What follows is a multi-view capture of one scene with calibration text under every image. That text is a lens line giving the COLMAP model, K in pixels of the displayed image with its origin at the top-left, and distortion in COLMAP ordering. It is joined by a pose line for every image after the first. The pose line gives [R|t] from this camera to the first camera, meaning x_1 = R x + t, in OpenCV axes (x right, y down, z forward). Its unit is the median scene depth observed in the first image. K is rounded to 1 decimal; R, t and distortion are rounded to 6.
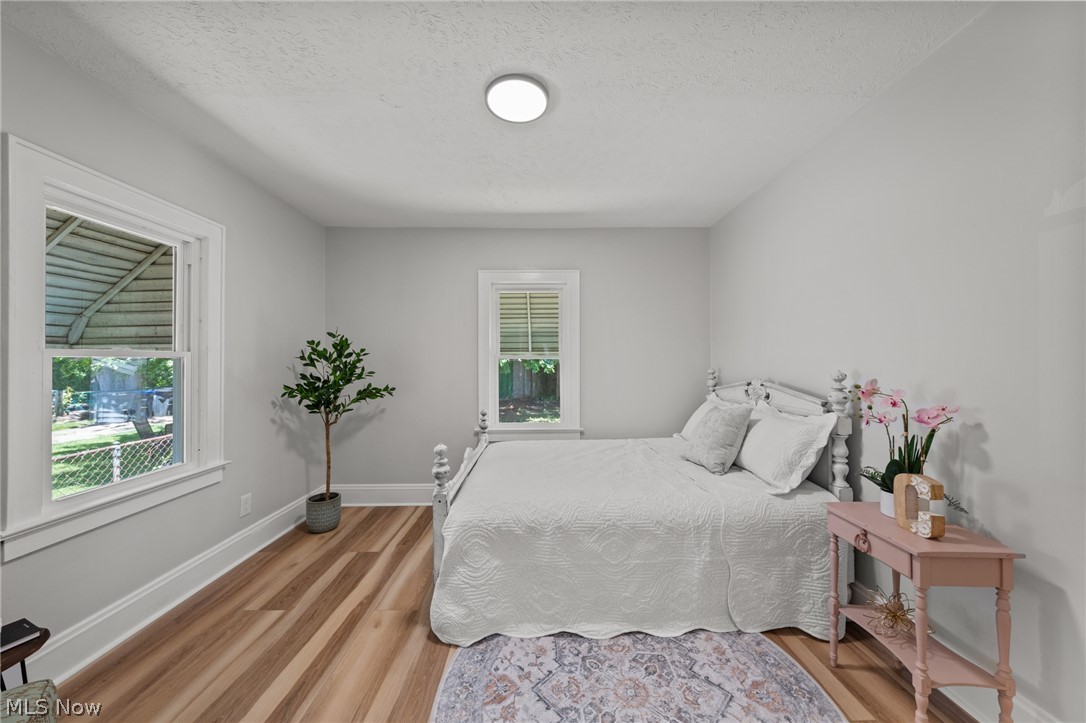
lens RADIAL K [[372.3, 0, 546.5], [0, 372.3, 360.4], [0, 0, 1]] dist [-0.005862, 0.000772]
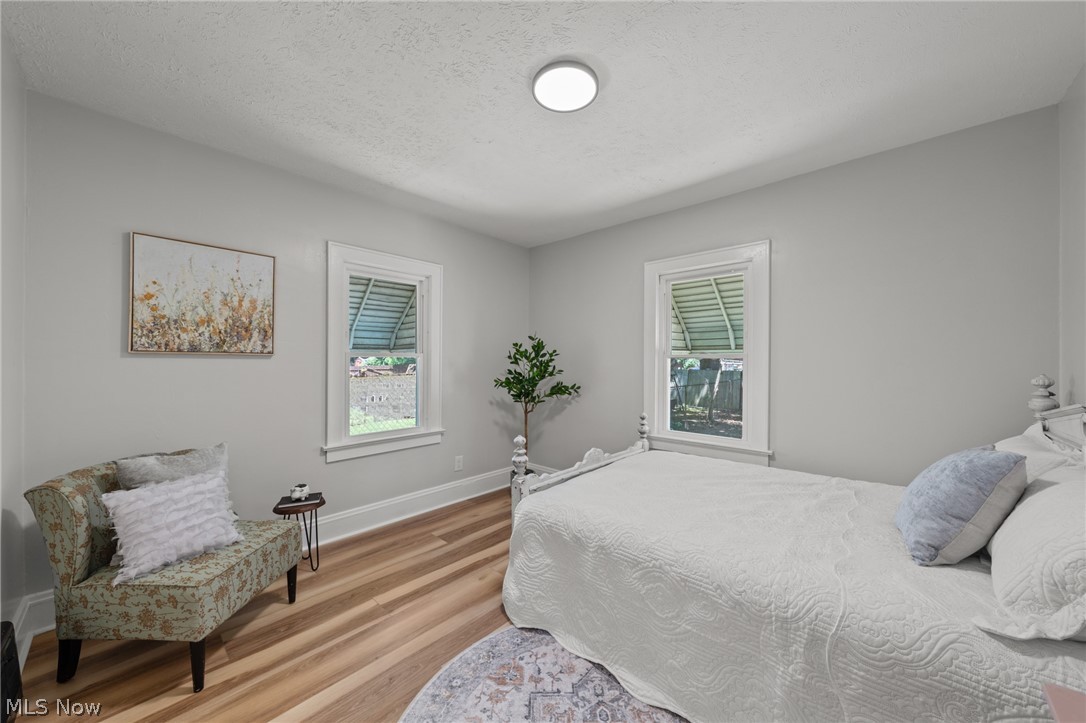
lens RADIAL K [[385.6, 0, 541.1], [0, 385.6, 361.6], [0, 0, 1]] dist [-0.005617, -0.000099]
pose [[0.726226, 0.006594, -0.687425, 0.468790], [-0.003927, 0.999977, 0.005444, 0.000868], [0.687445, -0.001254, 0.726235, 0.194381]]
